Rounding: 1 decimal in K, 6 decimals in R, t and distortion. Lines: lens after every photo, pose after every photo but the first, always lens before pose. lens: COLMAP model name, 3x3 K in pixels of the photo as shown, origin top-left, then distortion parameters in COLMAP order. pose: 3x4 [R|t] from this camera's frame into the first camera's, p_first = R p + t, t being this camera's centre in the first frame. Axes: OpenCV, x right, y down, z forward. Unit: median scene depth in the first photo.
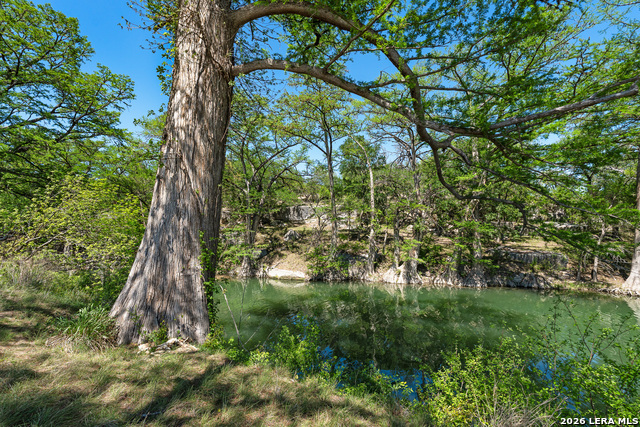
lens RADIAL K [[291.5, 0, 318.5], [0, 291.5, 211.9], [0, 0, 1]] dist [0.004345, 0.000176]
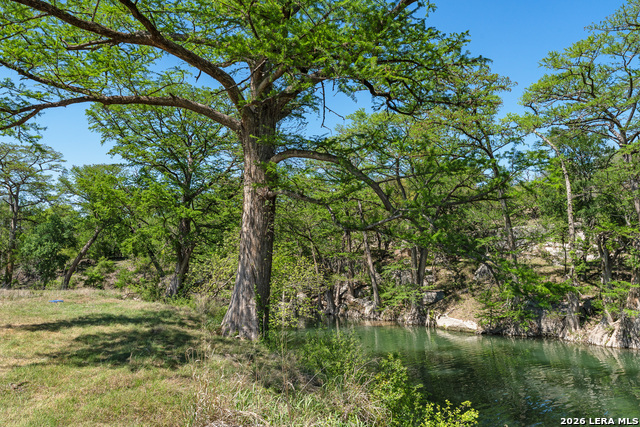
lens RADIAL K [[487.2, 0, 320.0], [0, 487.2, 213.8], [0, 0, 1]] dist [0.047515, -0.001537]
pose [[0.806348, -0.080006, -0.586005, 0.412659], [0.067305, 0.996785, -0.043476, -0.052083], [0.587599, -0.004384, 0.809140, -0.299208]]
